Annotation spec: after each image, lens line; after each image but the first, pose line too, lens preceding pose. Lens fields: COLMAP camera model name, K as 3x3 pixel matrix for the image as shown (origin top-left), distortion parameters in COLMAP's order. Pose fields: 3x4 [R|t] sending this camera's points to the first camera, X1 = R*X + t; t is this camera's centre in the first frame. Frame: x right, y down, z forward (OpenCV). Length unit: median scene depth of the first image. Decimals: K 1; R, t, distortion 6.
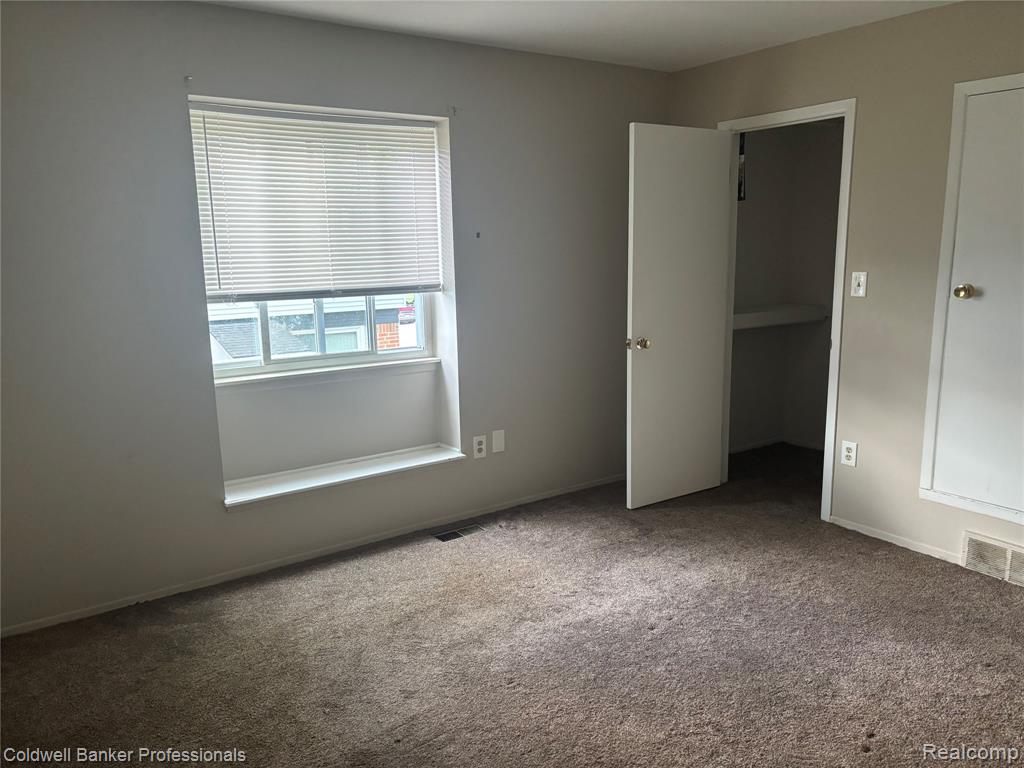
lens RADIAL K [[802.6, 0, 512.0], [0, 802.6, 384.0], [0, 0, 1]] dist [0.003079, 0.115790]
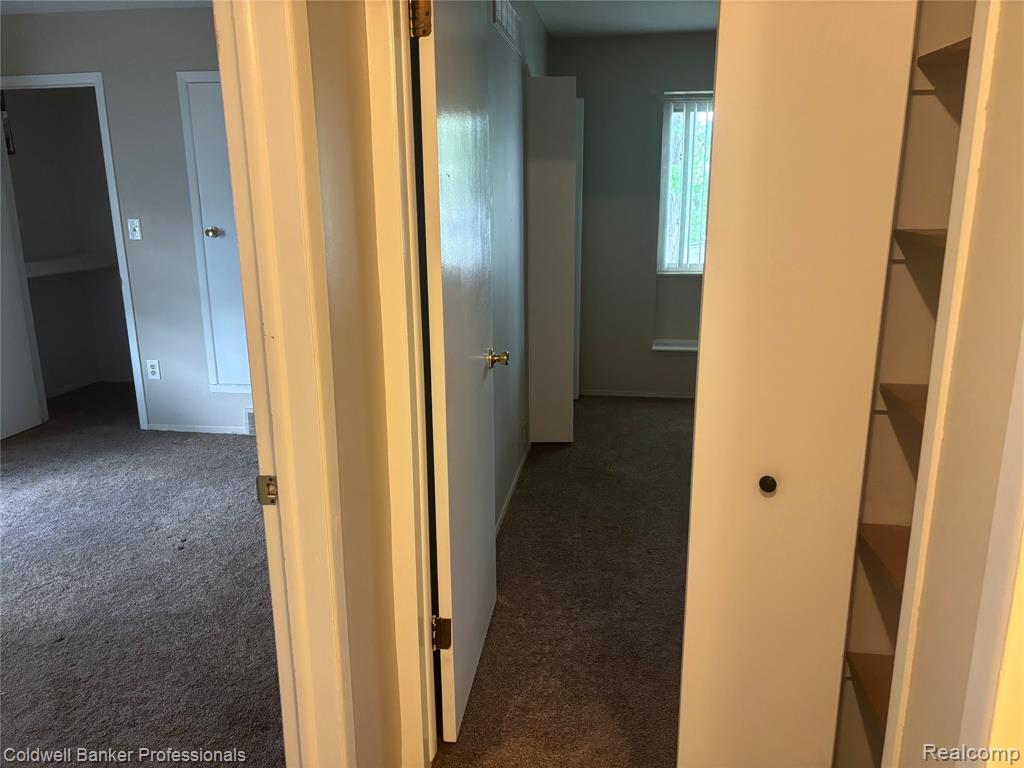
lens RADIAL K [[769.7, 0, 512.0], [0, 769.7, 384.0], [0, 0, 1]] dist [0.093665, -0.110389]
pose [[0.685624, -0.165013, 0.709007, -0.057968], [0.128744, 0.986103, 0.105005, 0.058579], [-0.716481, 0.019287, 0.697340, -0.237563]]
